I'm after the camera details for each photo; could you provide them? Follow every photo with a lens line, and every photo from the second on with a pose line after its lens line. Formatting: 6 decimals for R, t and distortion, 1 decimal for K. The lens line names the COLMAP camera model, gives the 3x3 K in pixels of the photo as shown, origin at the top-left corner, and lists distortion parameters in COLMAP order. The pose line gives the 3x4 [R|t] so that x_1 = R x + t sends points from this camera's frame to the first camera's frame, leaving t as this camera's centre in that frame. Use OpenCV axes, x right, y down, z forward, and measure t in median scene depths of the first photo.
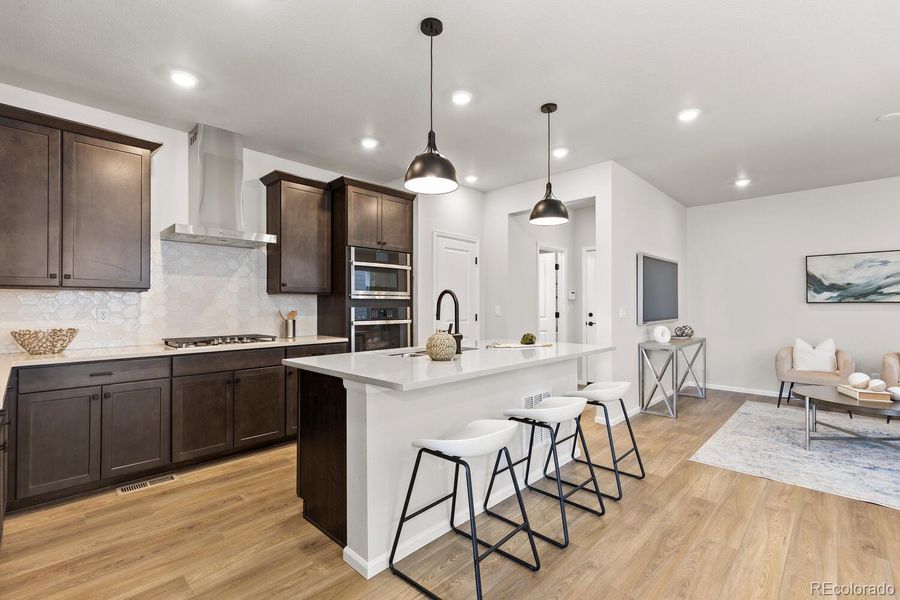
lens RADIAL K [[401.1, 0, 452.1], [0, 401.1, 301.9], [0, 0, 1]] dist [0.002490, 0.000141]
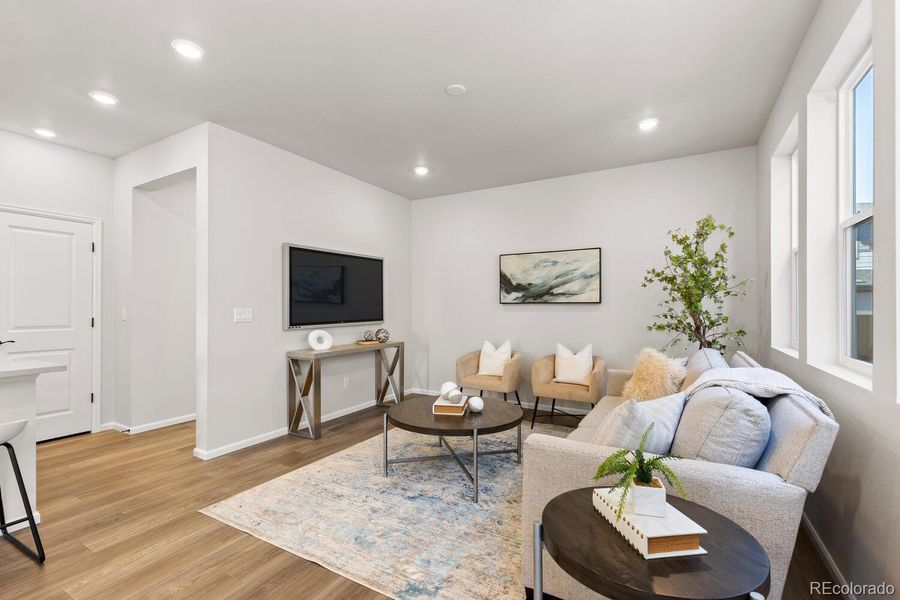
lens RADIAL K [[403.5, 0, 452.3], [0, 403.5, 305.1], [0, 0, 1]] dist [0.002022, -0.001010]
pose [[0.968343, 0.000060, 0.249624, 0.605663], [-0.001852, 0.999974, 0.006947, -0.000052], [-0.249618, -0.007189, 0.968318, 0.104146]]
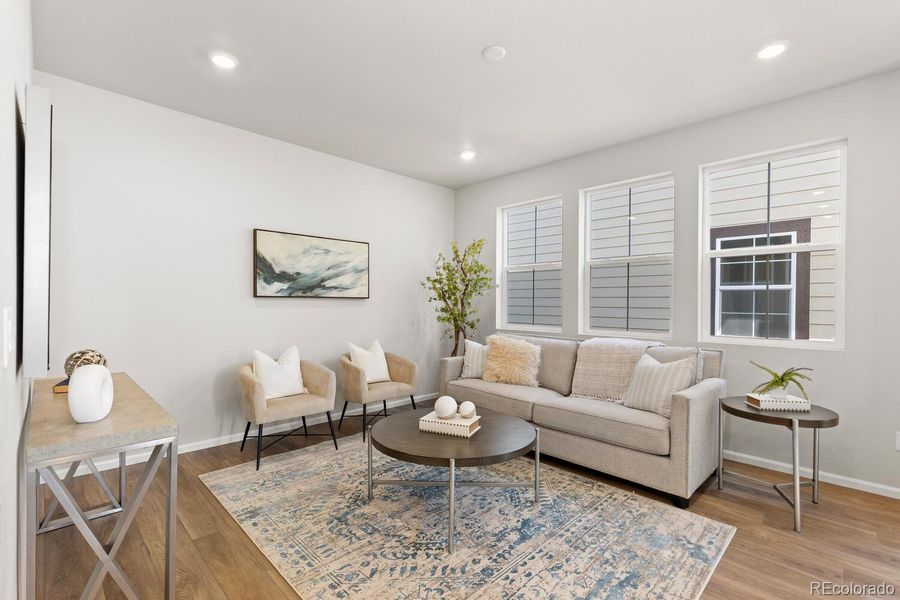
lens RADIAL K [[403.3, 0, 446.7], [0, 403.3, 302.5], [0, 0, 1]] dist [0.002254, 0.000181]
pose [[0.024237, -0.000690, 0.999706, 0.224953], [-0.018650, 0.999825, 0.001142, 0.006318], [-0.999532, -0.018672, 0.024220, 0.748402]]
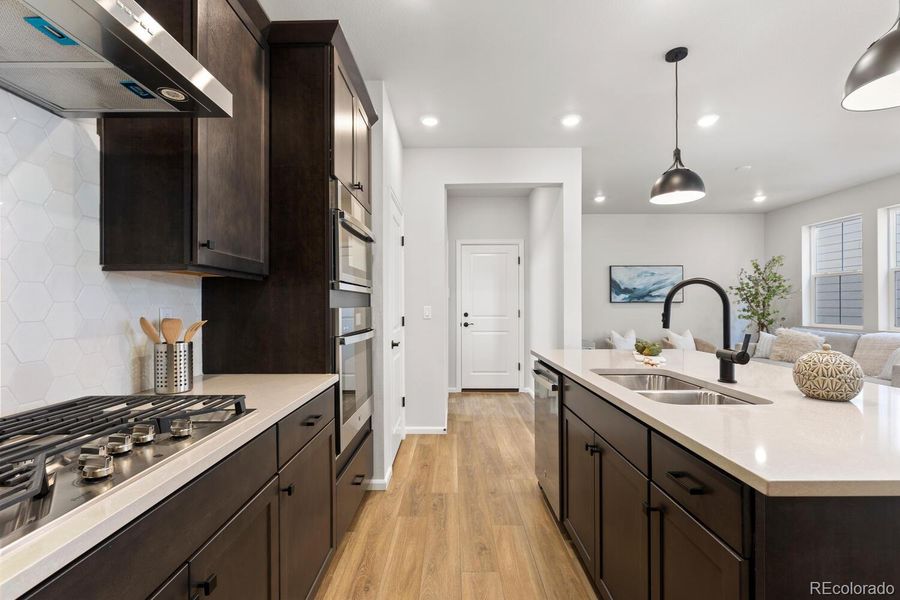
lens RADIAL K [[403.5, 0, 452.3], [0, 403.5, 305.1], [0, 0, 1]] dist [0.002022, -0.001010]
pose [[0.721180, -0.000827, 0.692747, -0.429937], [-0.006938, 0.999941, 0.008417, 0.004508], [-0.692713, -0.010877, 0.721131, 0.482331]]
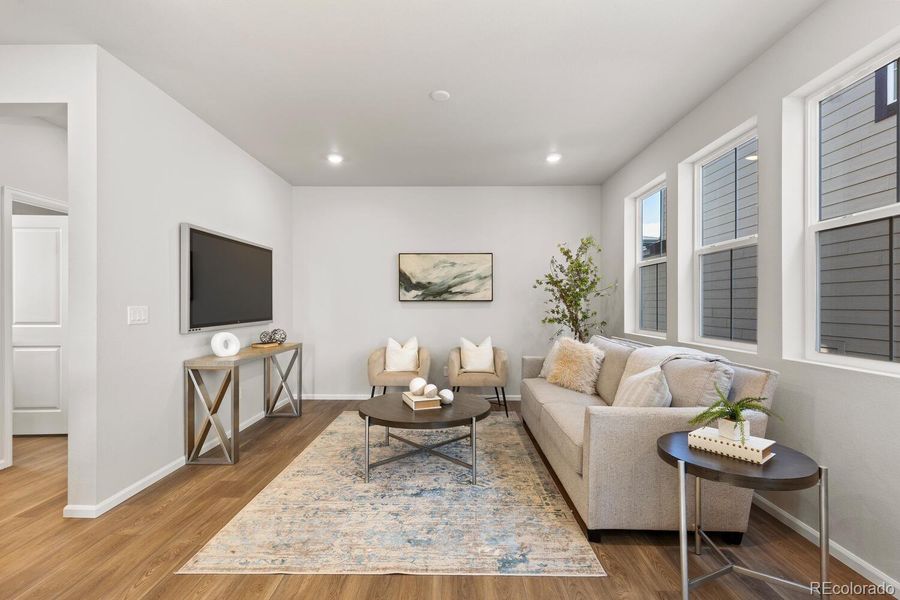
lens RADIAL K [[403.5, 0, 452.3], [0, 403.5, 305.1], [0, 0, 1]] dist [0.002022, -0.001010]
pose [[0.722780, -0.001937, 0.691075, 0.334711], [-0.007698, 0.999911, 0.010854, 0.001094], [-0.691035, -0.013165, 0.722701, 0.222664]]
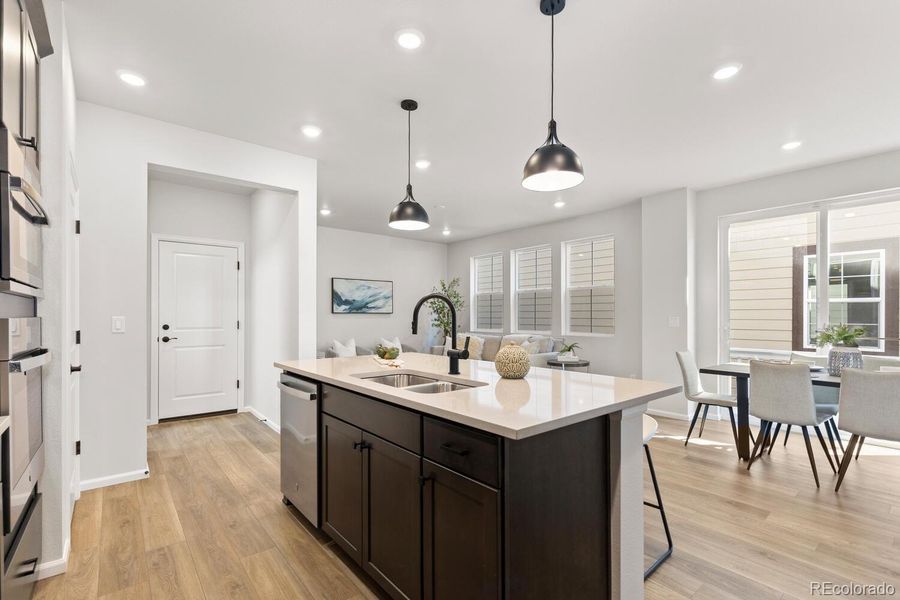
lens RADIAL K [[408.6, 0, 454.1], [0, 408.6, 315.3], [0, 0, 1]] dist [0.004896, -0.000233]
pose [[0.102764, 0.001179, 0.994705, -0.483256], [-0.011477, 0.999934, 0.000000, 0.006291], [-0.994640, -0.011416, 0.102771, 0.528053]]
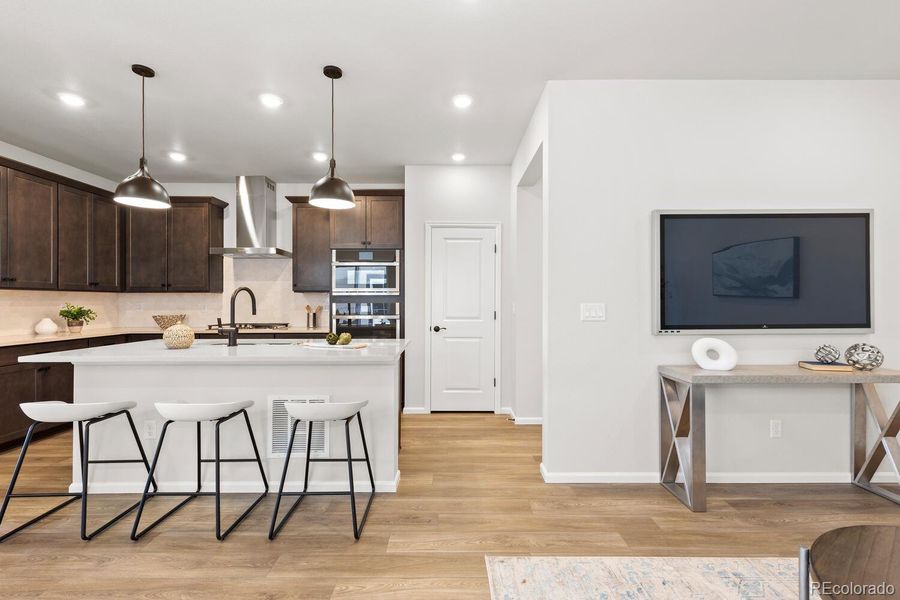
lens RADIAL K [[400.3, 0, 449.0], [0, 400.3, 303.1], [0, 0, 1]] dist [0.004463, 0.000180]
pose [[0.698208, 0.002018, -0.715892, 0.689961], [0.007300, 0.999924, 0.009939, 0.004389], [0.715858, -0.012165, 0.698140, 0.383729]]
